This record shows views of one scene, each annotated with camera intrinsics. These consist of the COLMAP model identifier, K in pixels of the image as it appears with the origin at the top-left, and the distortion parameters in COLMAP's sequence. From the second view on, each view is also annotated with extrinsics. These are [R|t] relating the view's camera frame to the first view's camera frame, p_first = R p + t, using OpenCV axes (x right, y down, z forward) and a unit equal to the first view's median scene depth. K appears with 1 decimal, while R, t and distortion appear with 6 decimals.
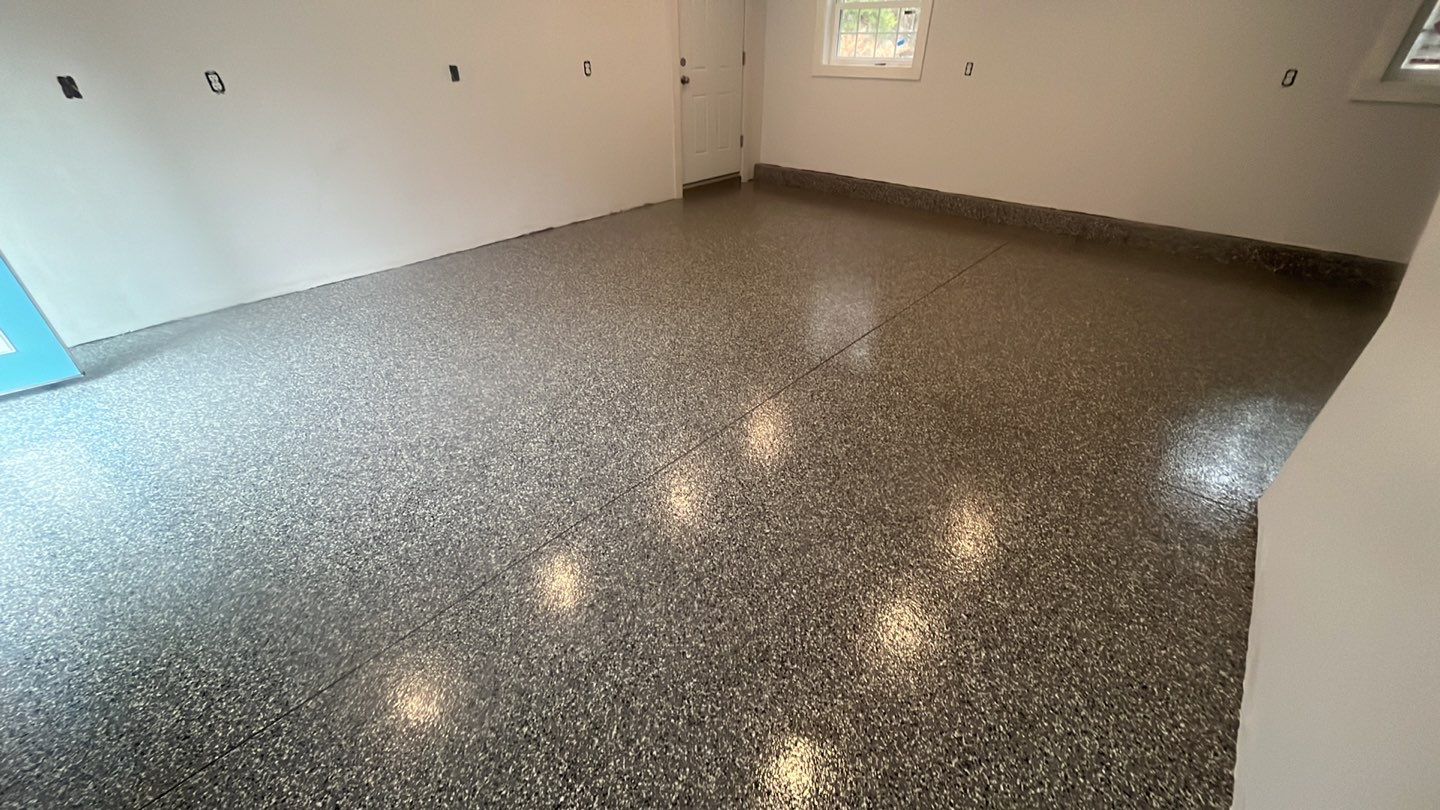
lens RADIAL K [[564.8, 0, 719.6], [0, 564.8, 405.7], [0, 0, 1]] dist [0.007113, -0.000775]
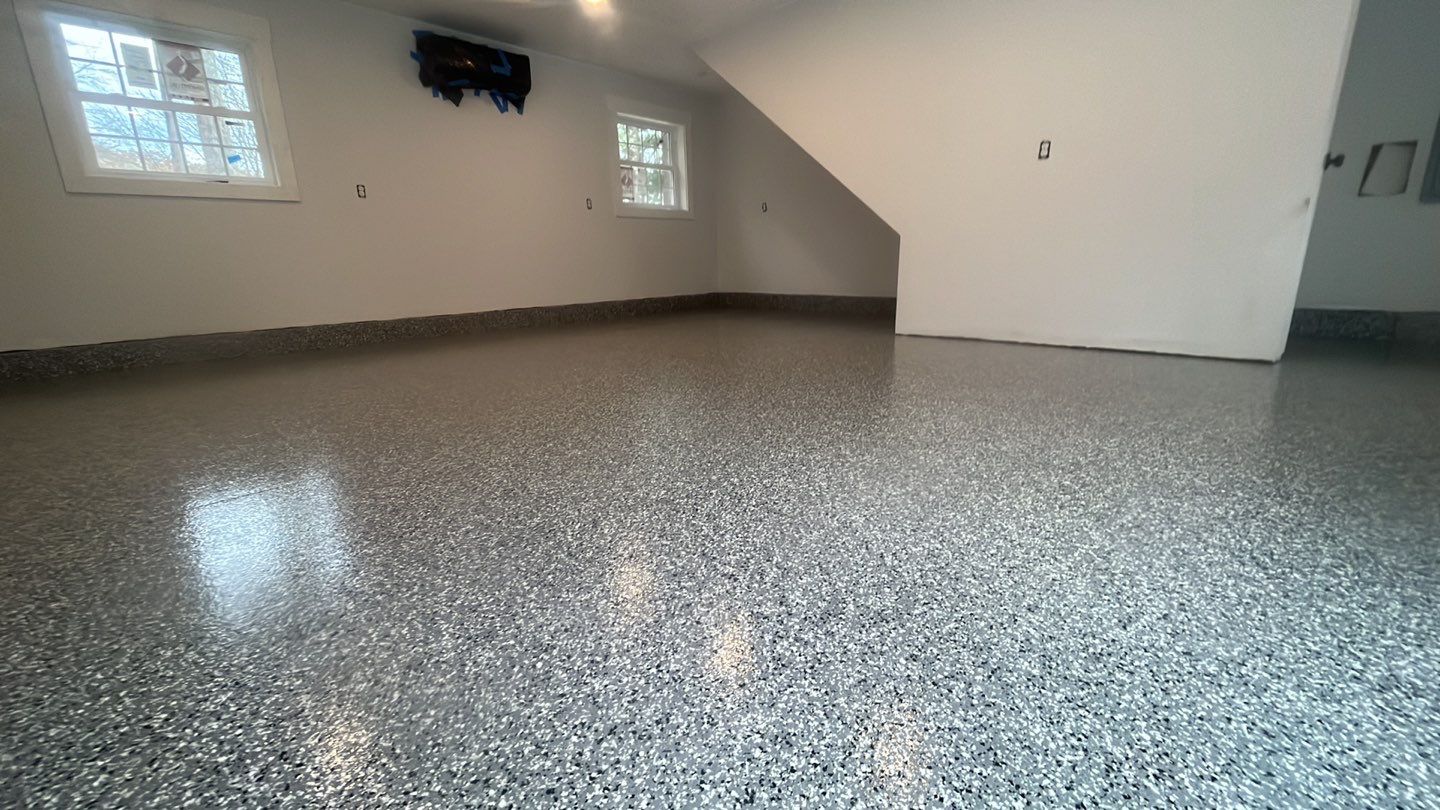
lens RADIAL K [[564.8, 0, 721.6], [0, 564.8, 399.6], [0, 0, 1]] dist [0.007113, -0.000775]
pose [[0.037614, -0.238659, 0.970375, -0.949743], [0.559553, 0.809581, 0.177423, -0.295580], [-0.827940, 0.536303, 0.163994, 1.019252]]
